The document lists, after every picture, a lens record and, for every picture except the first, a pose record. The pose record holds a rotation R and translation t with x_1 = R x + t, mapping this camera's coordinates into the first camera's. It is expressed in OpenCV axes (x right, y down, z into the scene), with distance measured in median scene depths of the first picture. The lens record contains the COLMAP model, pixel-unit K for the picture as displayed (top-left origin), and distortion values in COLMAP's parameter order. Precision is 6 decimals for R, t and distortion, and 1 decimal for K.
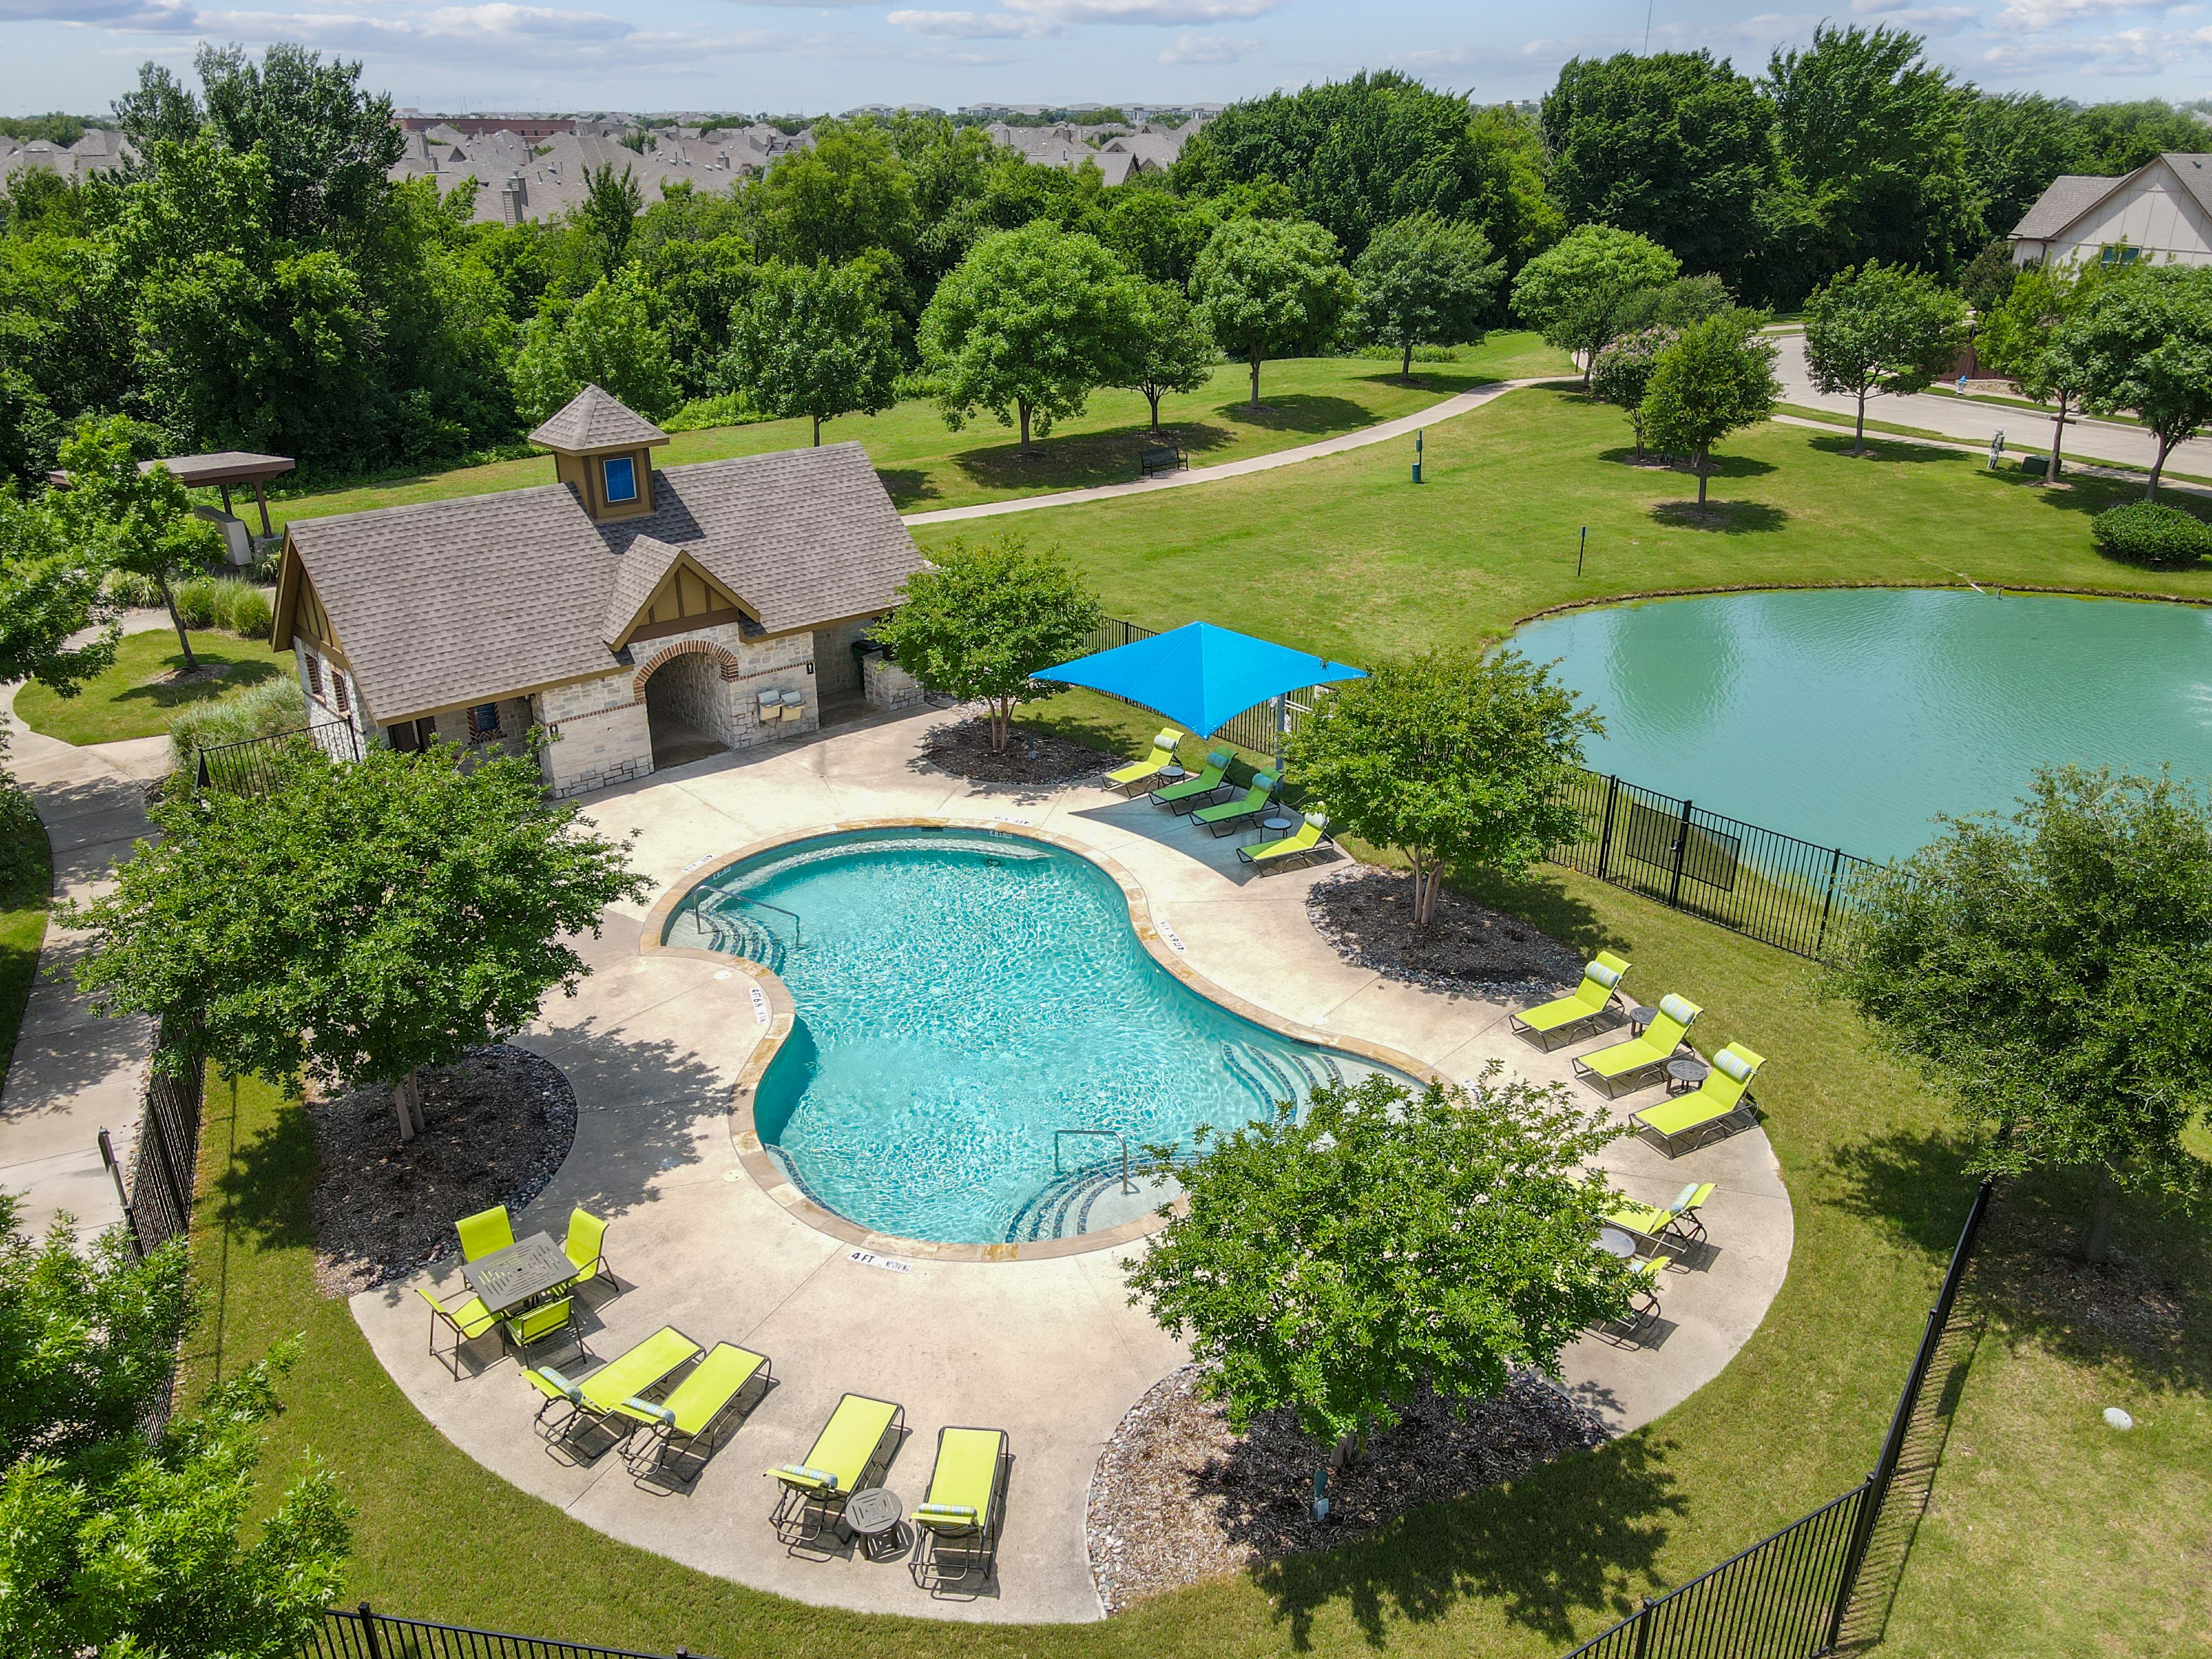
lens RADIAL K [[1598.2, 0, 1103.5], [0, 1598.2, 839.9], [0, 0, 1]] dist [0.003856, 0.010196]
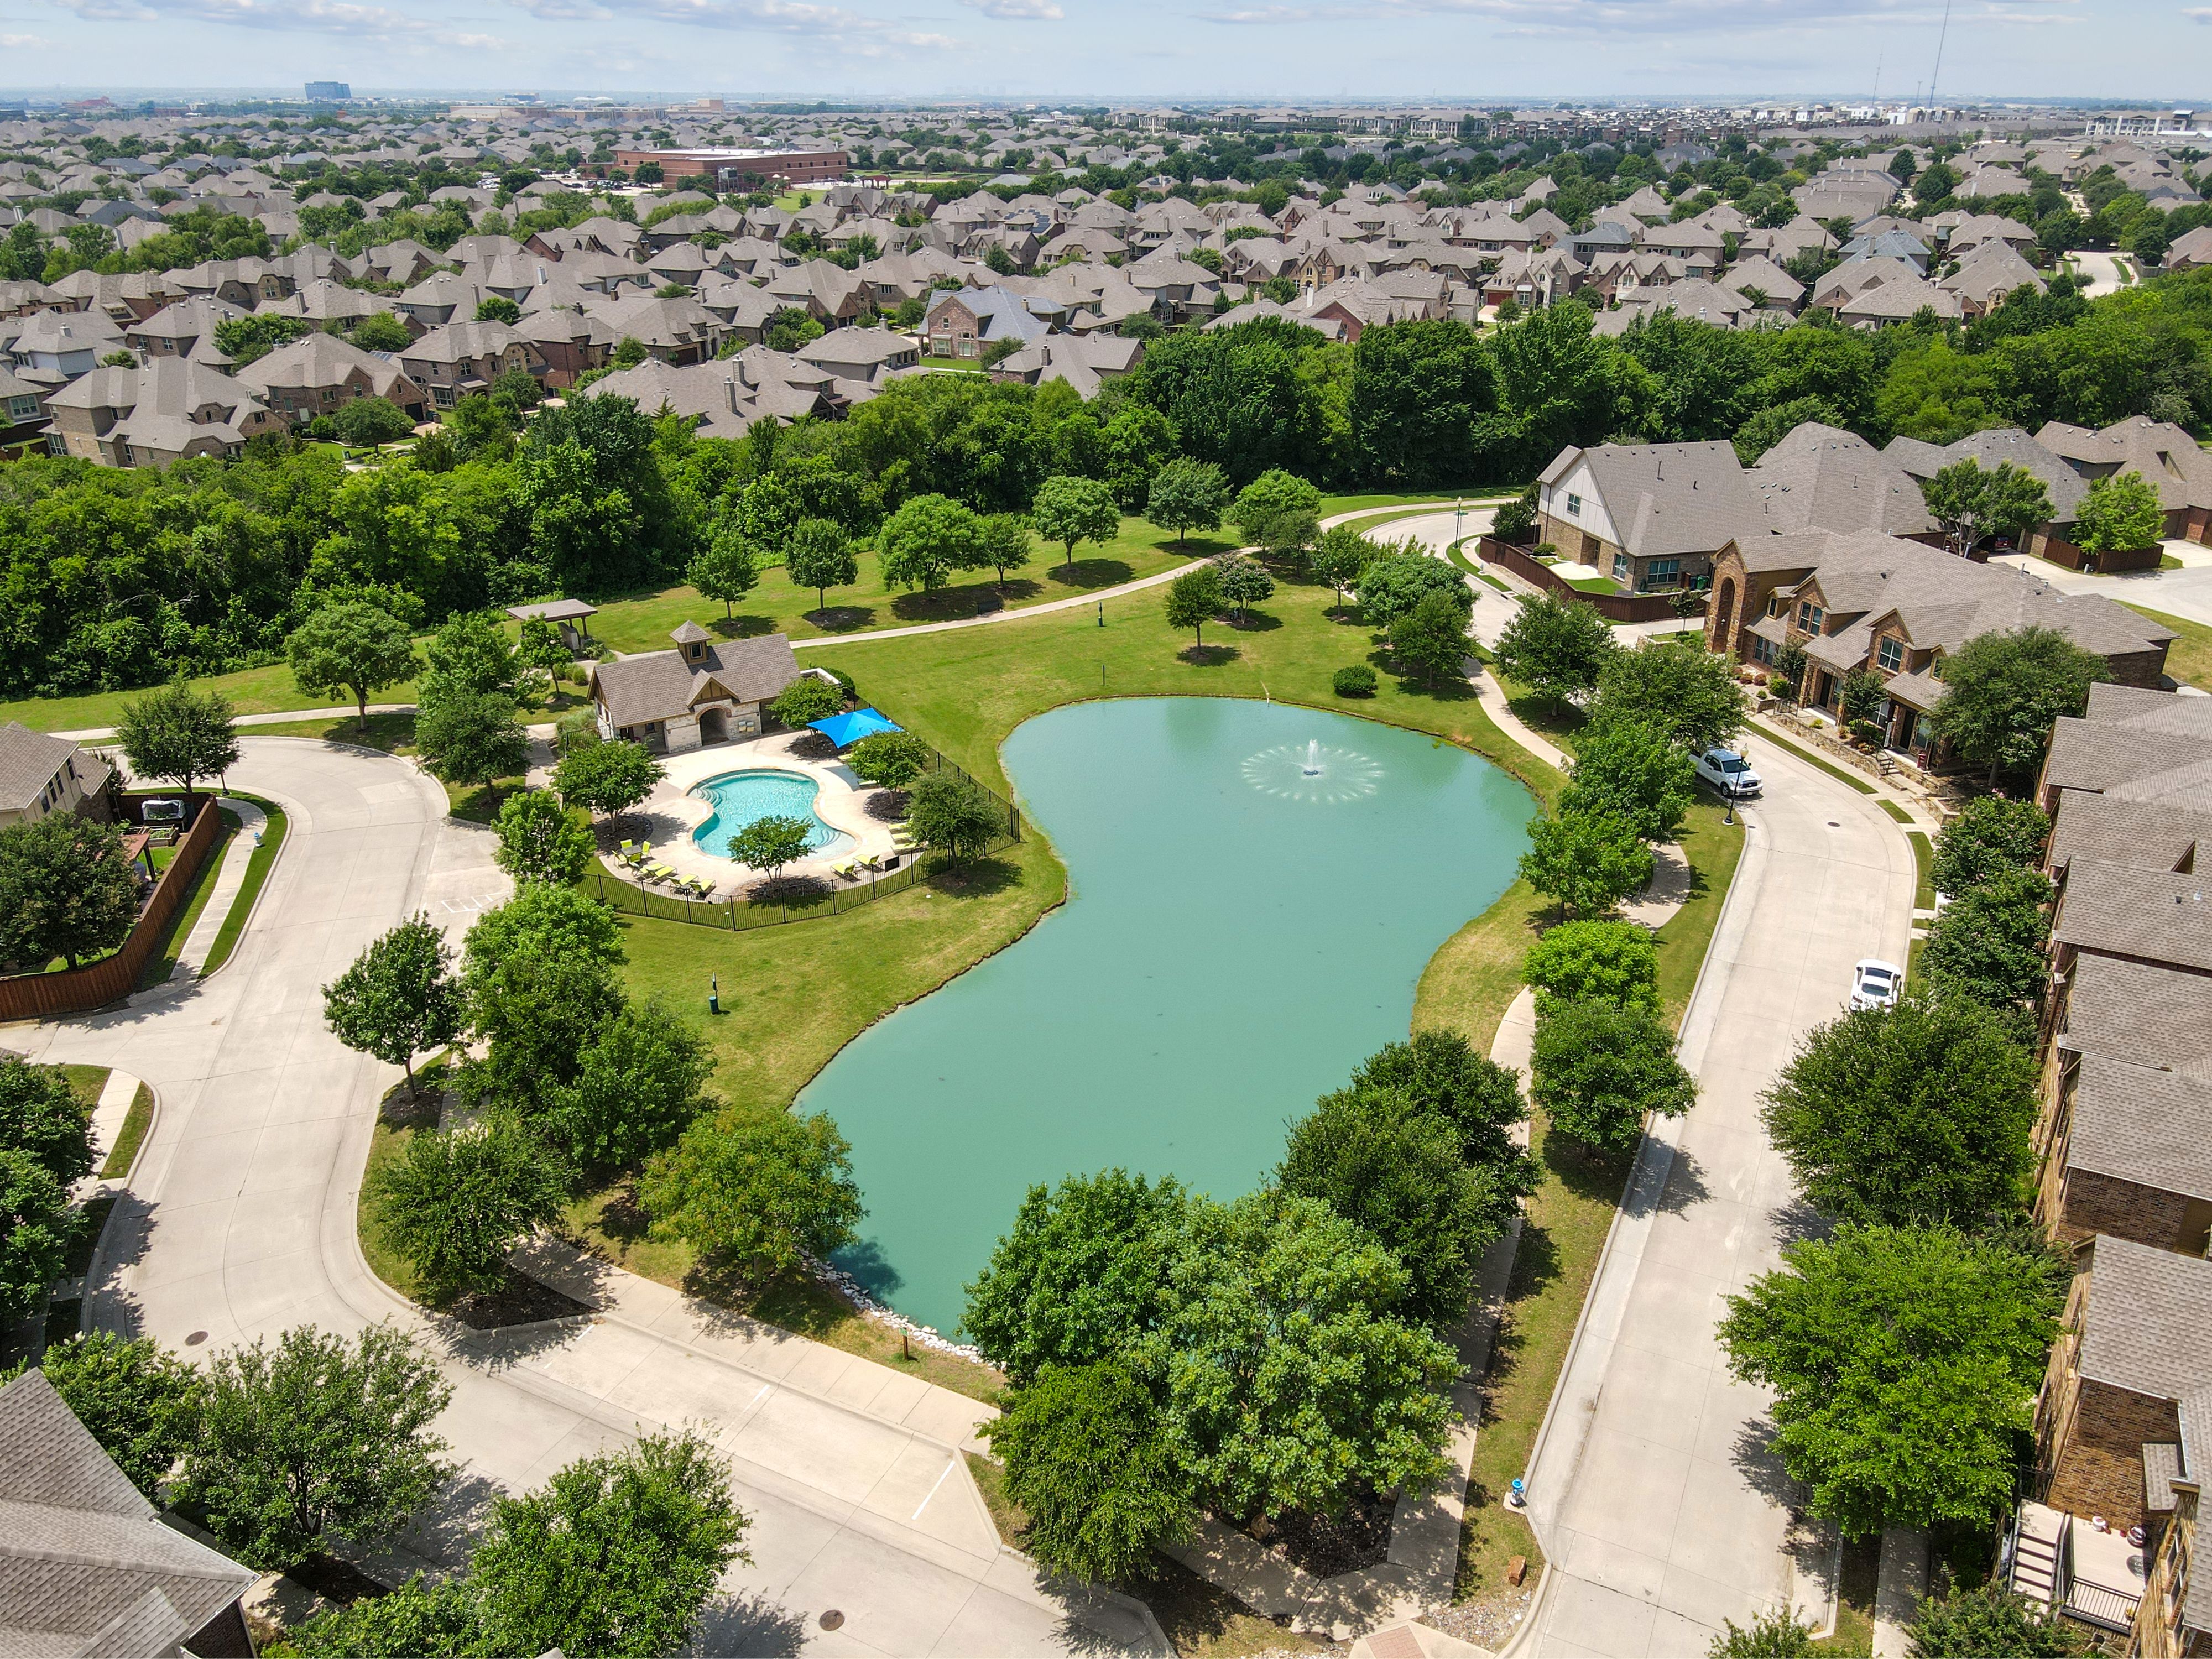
lens RADIAL K [[1756.4, 0, 1146.2], [0, 1756.4, 878.3], [0, 0, 1]] dist [0.002006, 0.000390]
pose [[0.985909, 0.074234, -0.149909, 1.030188], [-0.068985, 0.996819, 0.039922, 0.015923], [0.152395, -0.029018, 0.987894, -2.099228]]
